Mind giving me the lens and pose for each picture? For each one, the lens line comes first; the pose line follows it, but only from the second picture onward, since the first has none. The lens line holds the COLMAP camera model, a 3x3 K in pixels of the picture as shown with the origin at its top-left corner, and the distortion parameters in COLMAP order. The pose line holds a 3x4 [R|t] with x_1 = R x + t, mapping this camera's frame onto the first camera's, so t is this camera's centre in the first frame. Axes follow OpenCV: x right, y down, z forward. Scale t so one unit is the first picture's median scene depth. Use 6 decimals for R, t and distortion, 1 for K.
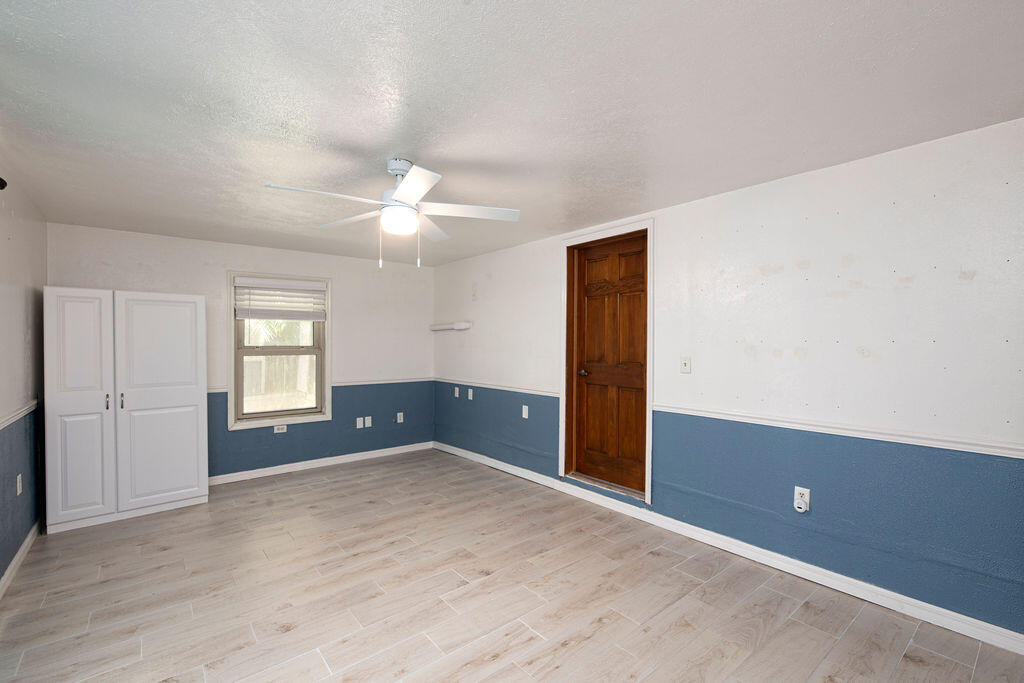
lens RADIAL K [[446.2, 0, 512.3], [0, 446.2, 349.4], [0, 0, 1]] dist [-0.003059, -0.003182]
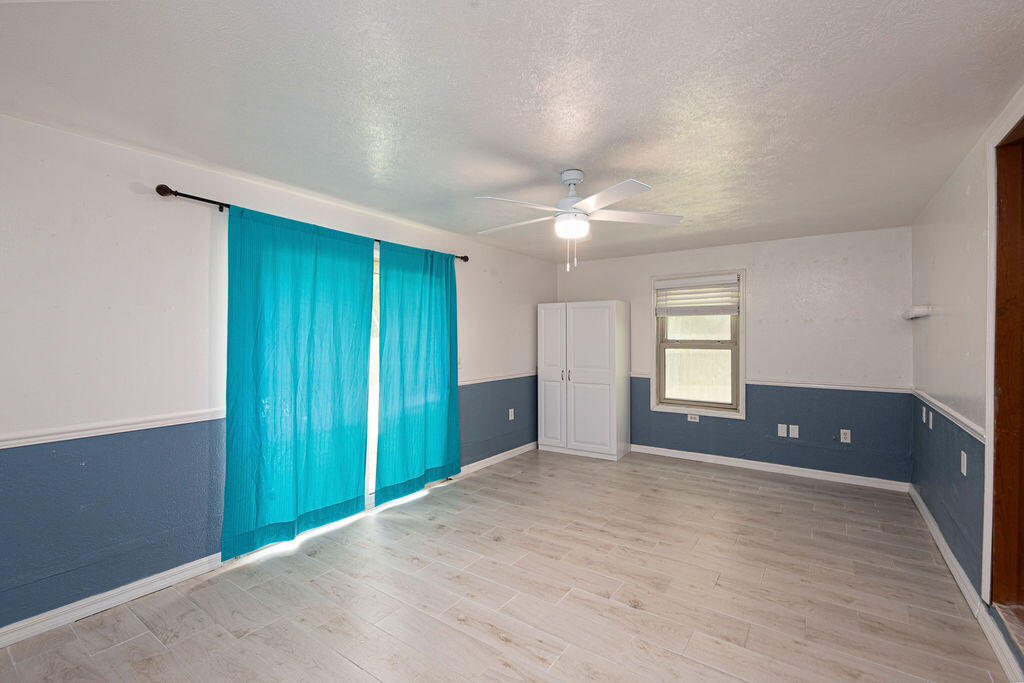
lens RADIAL K [[446.2, 0, 508.0], [0, 446.2, 336.6], [0, 0, 1]] dist [-0.003059, -0.003182]
pose [[0.260837, 0.001404, -0.965382, 0.413764], [-0.015059, 0.999883, -0.002615, -0.007170], [0.965265, 0.015220, 0.260828, 0.308340]]
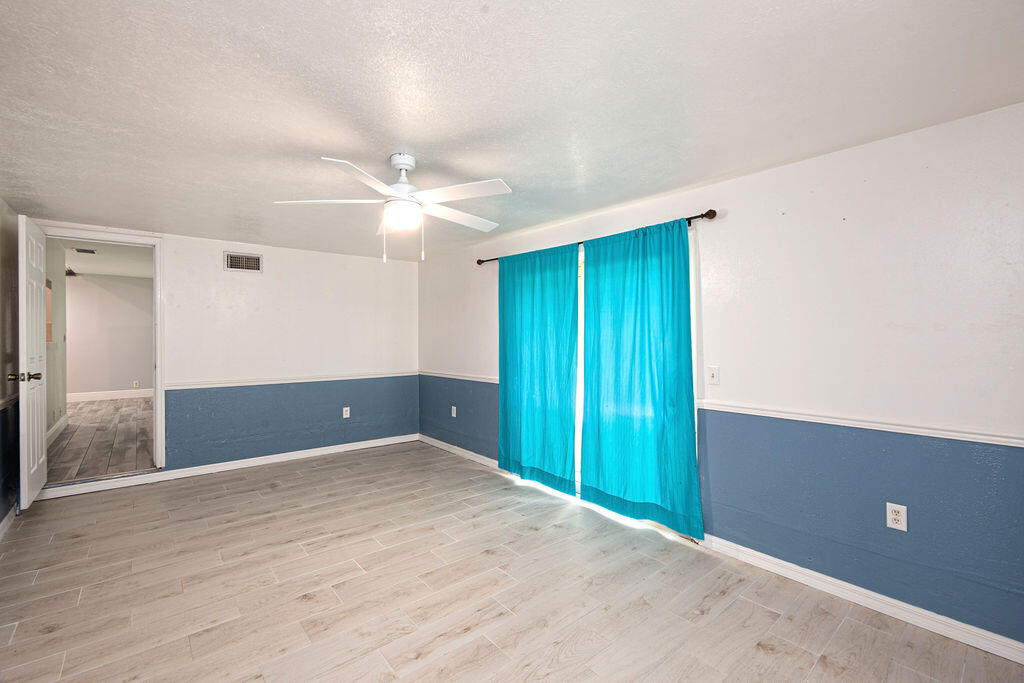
lens RADIAL K [[446.2, 0, 514.5], [0, 446.2, 333.8], [0, 0, 1]] dist [-0.003059, -0.003182]
pose [[-0.999875, -0.000344, -0.015818, -0.266443], [-0.000446, 0.999979, 0.006431, -0.013813], [0.015815, 0.006437, -0.999854, 1.099281]]
